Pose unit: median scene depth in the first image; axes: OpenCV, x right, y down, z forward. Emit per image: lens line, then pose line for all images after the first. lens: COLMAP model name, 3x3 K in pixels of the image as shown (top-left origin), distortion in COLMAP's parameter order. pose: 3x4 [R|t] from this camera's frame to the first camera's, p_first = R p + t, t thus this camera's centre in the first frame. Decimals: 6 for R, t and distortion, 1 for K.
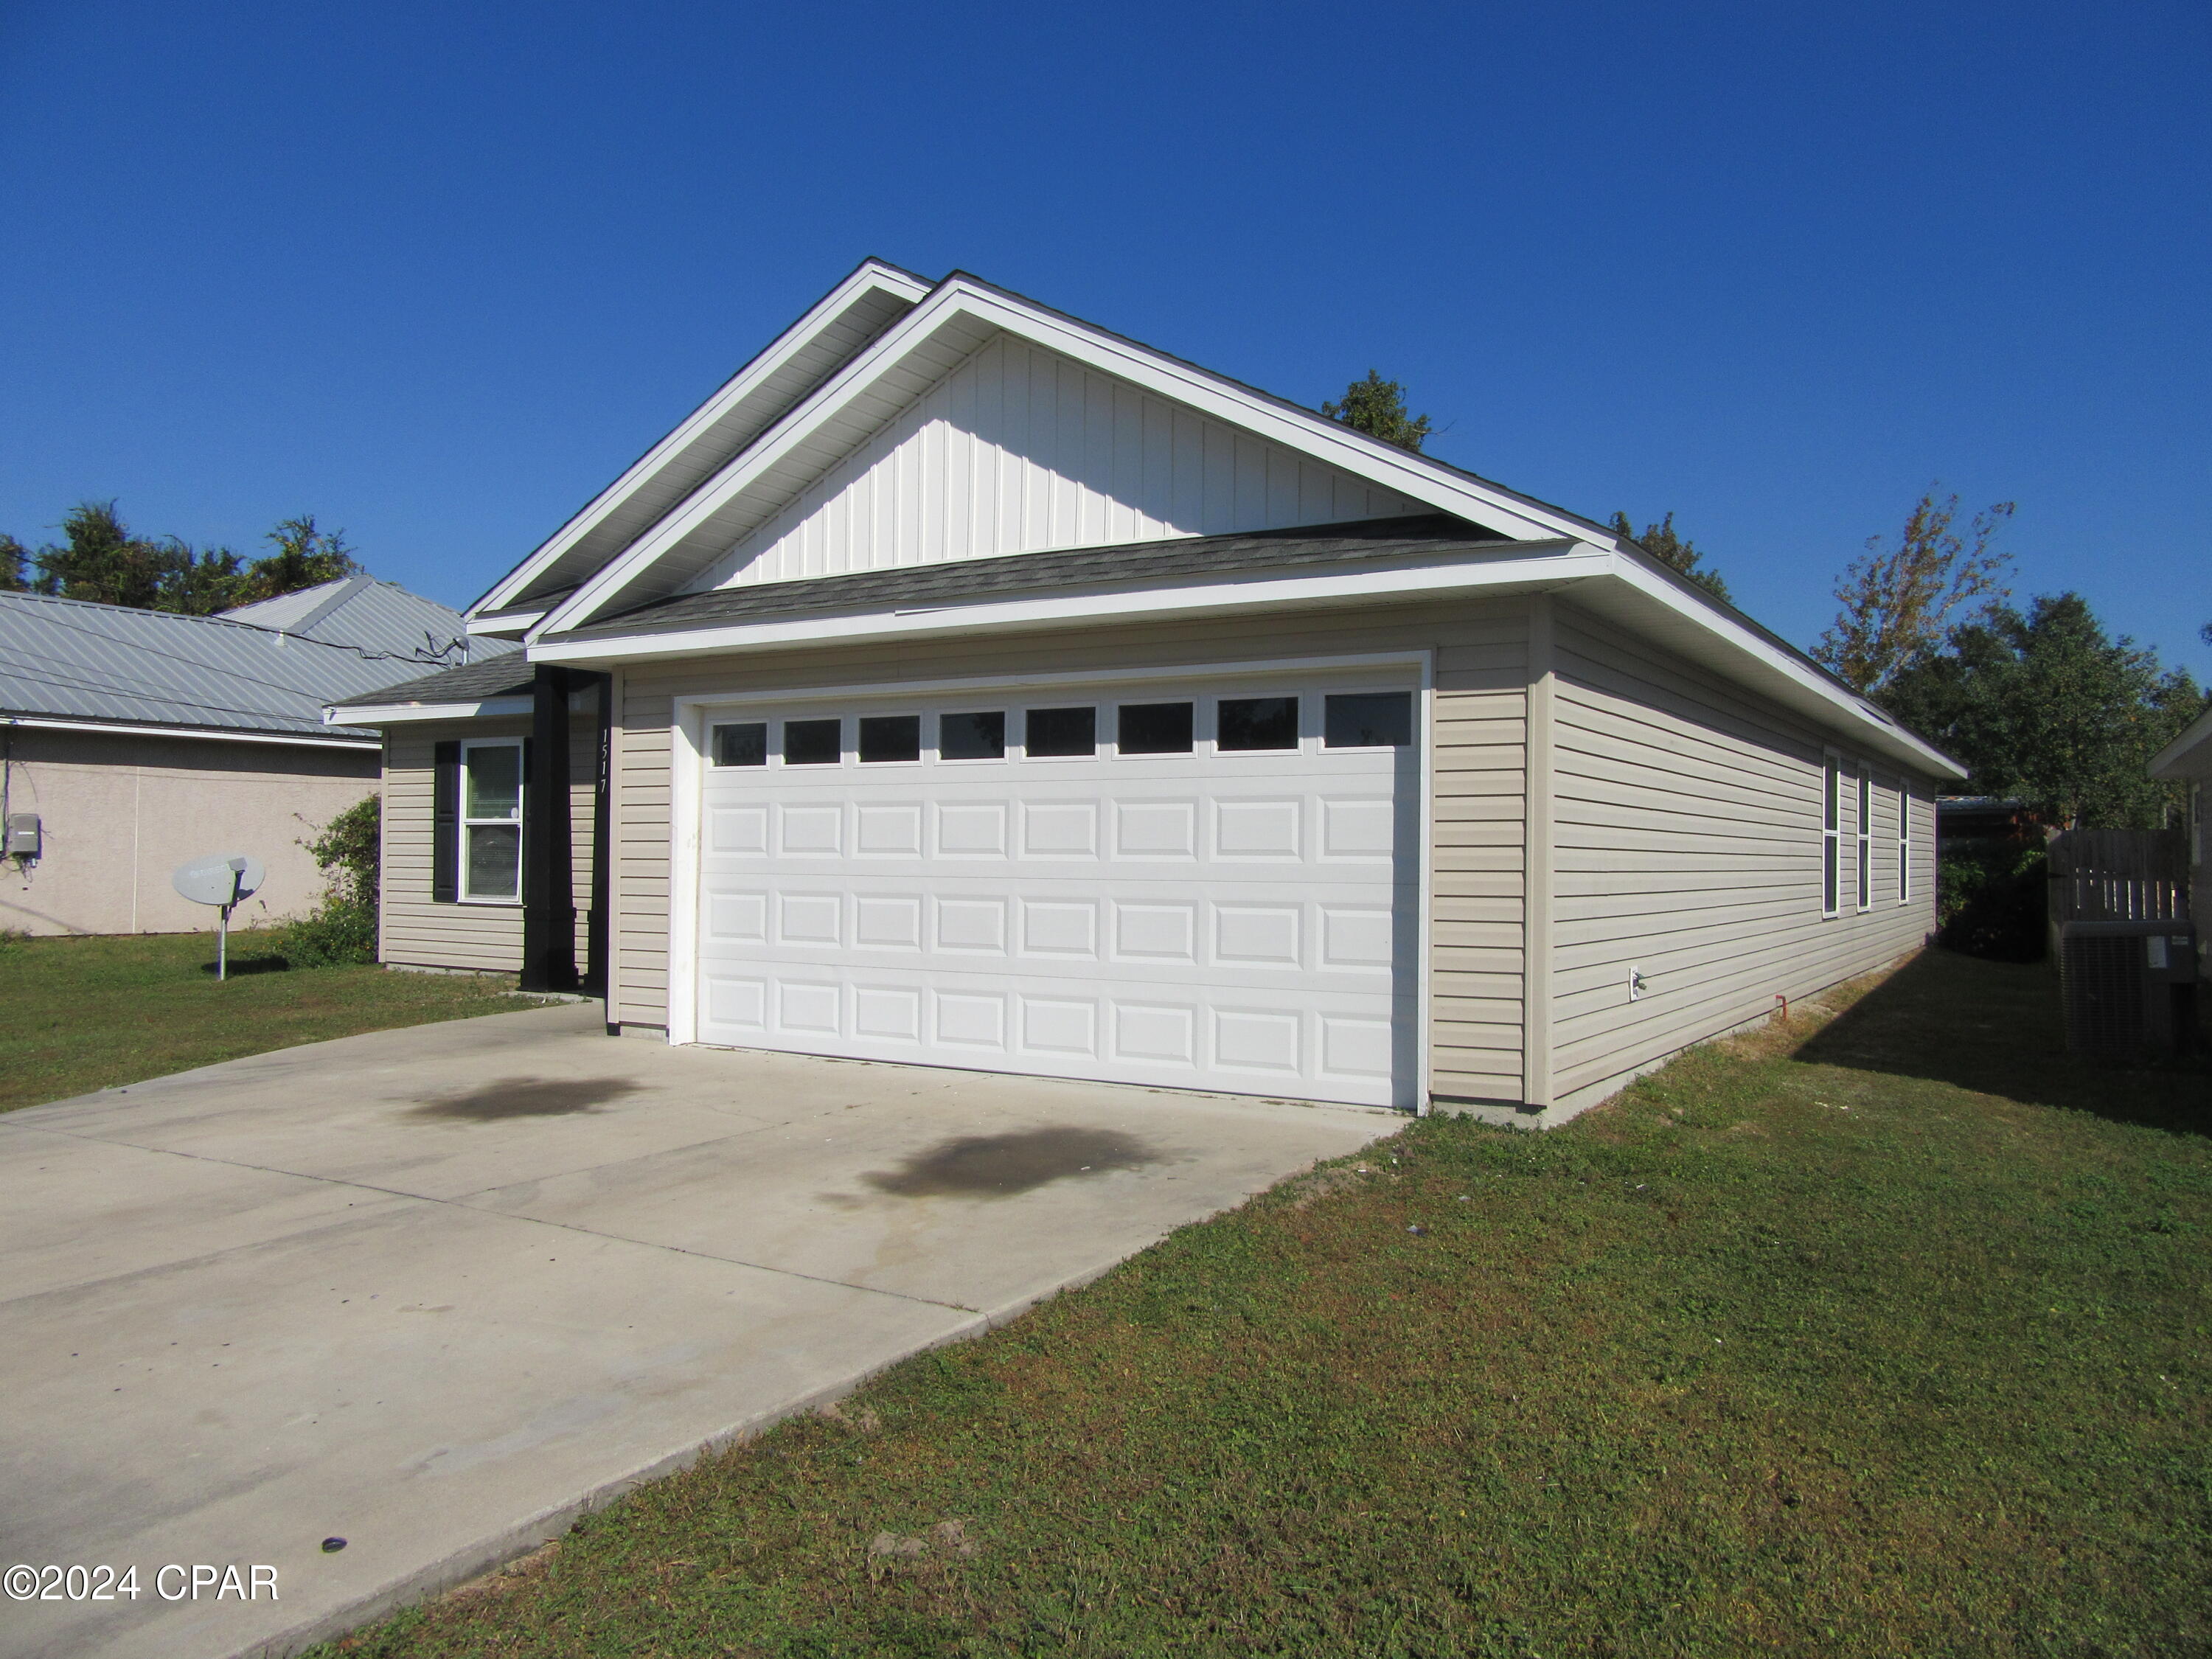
lens RADIAL K [[1633.5, 0, 1106.0], [0, 1633.5, 829.5], [0, 0, 1]] dist [0.004122, -0.002999]
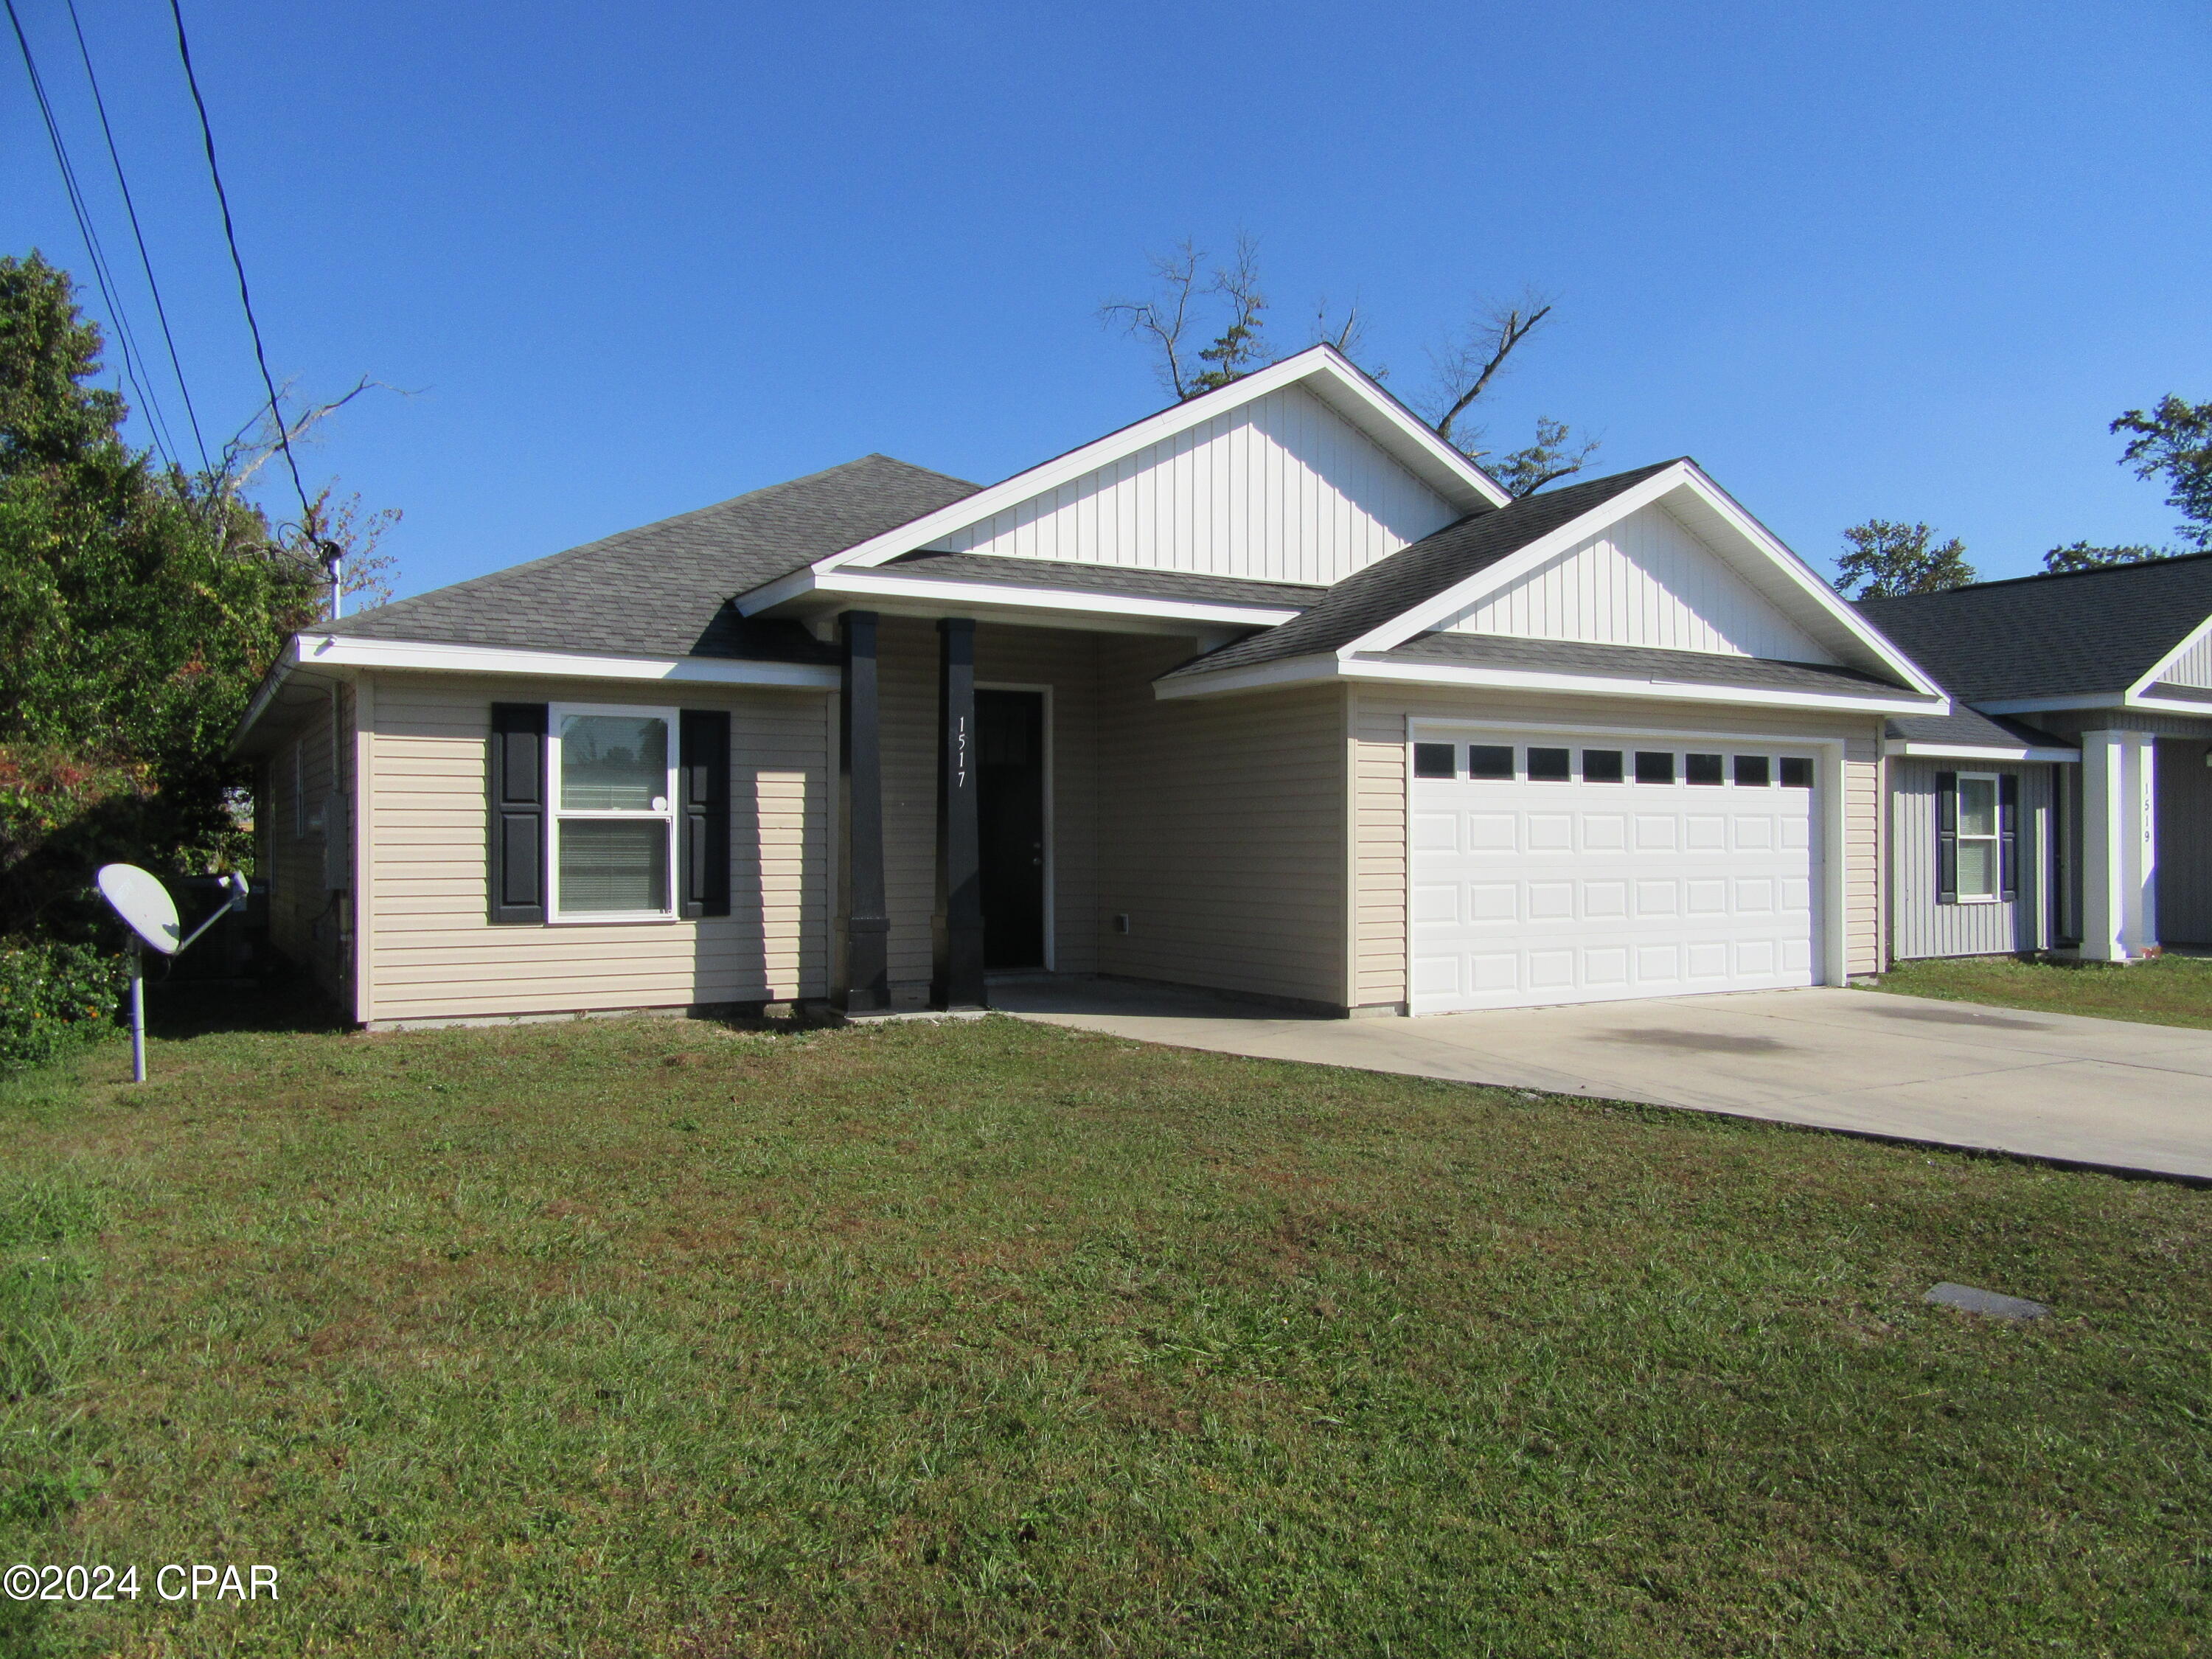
lens RADIAL K [[1633.5, 0, 1106.0], [0, 1633.5, 829.5], [0, 0, 1]] dist [0.004122, -0.002999]
pose [[0.464455, -0.001593, 0.885595, -1.021849], [-0.009325, 0.999934, 0.006690, -0.005563], [-0.885548, -0.011366, 0.464410, 0.479721]]
